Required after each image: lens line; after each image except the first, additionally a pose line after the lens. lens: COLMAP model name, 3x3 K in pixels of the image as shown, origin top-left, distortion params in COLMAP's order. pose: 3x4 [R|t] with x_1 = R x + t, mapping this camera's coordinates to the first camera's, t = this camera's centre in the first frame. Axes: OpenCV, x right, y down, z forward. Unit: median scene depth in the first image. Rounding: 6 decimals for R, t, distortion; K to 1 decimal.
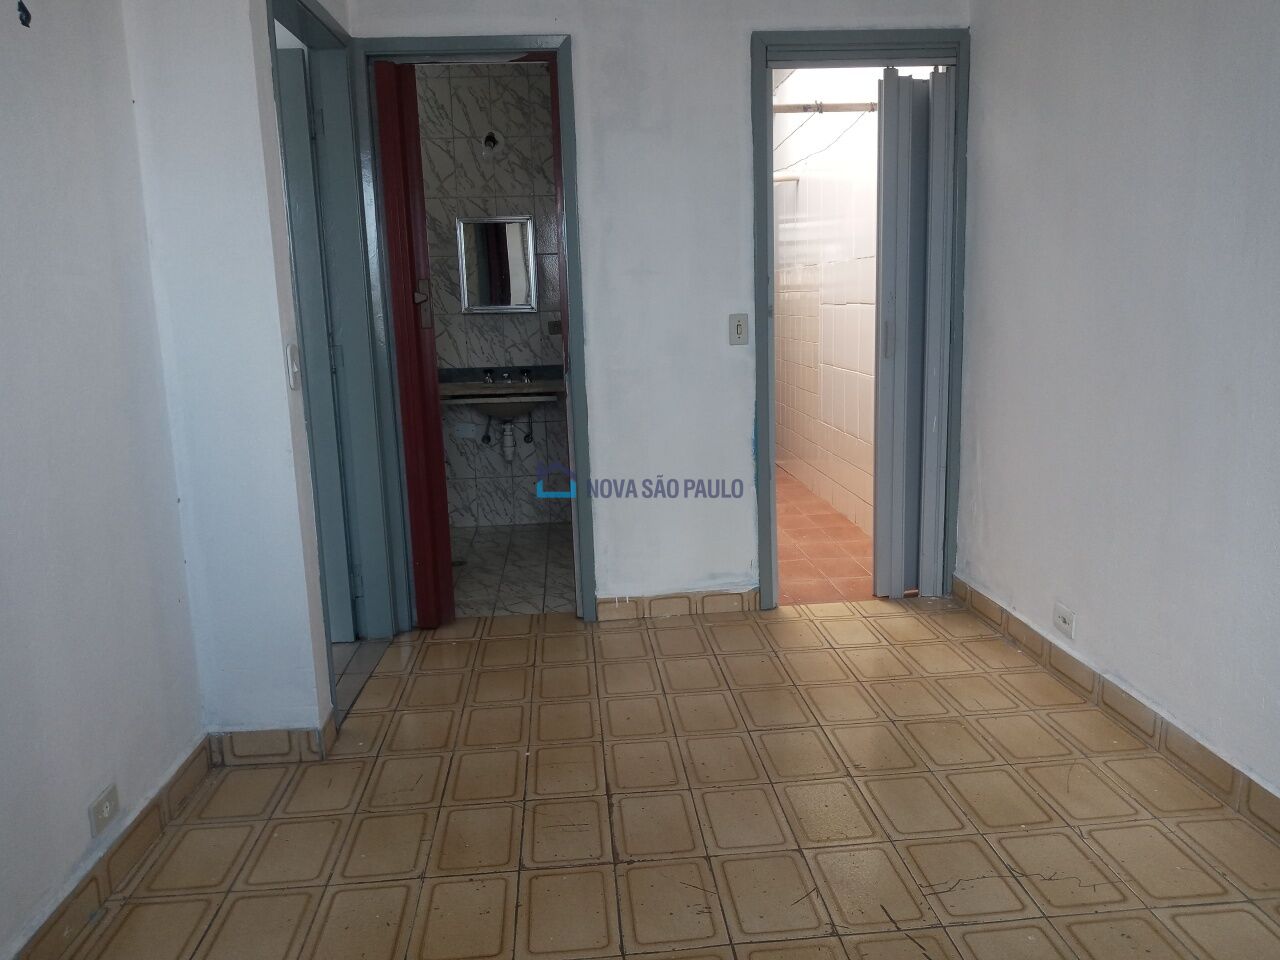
lens RADIAL K [[979.6, 0, 640.8], [0, 979.6, 482.0], [0, 0, 1]] dist [0.008019, -0.005474]
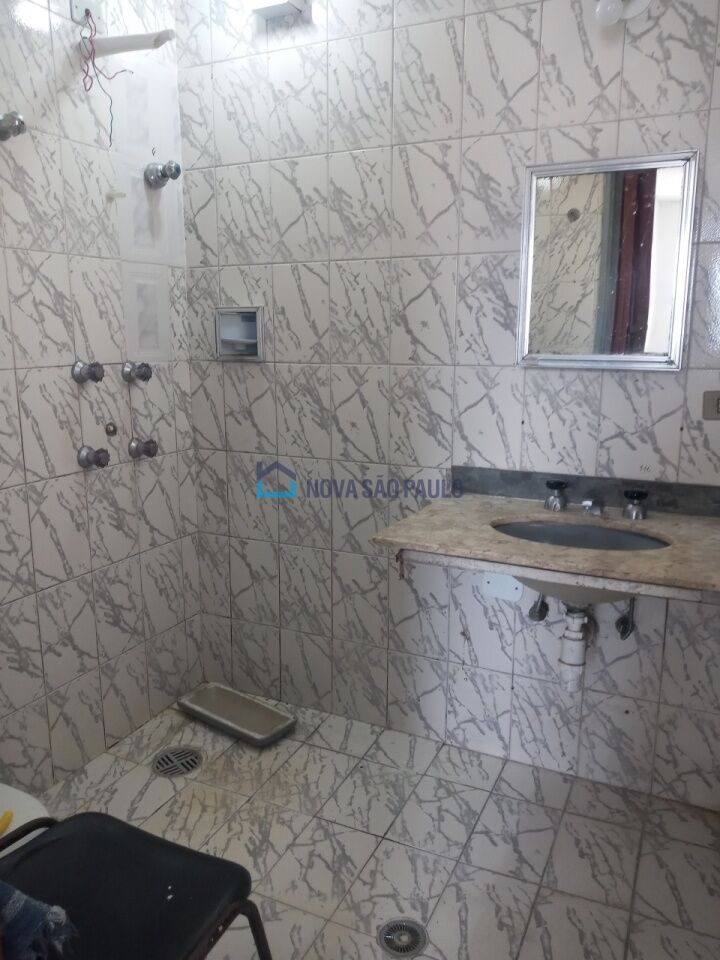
lens RADIAL K [[734.7, 0, 357.2], [0, 734.7, 479.4], [0, 0, 1]] dist [0.008019, -0.005474]
pose [[0.869225, 0.126821, -0.477876, -0.065712], [-0.115610, 0.991883, 0.052942, -0.122577], [0.480711, 0.009229, 0.876831, 0.619632]]
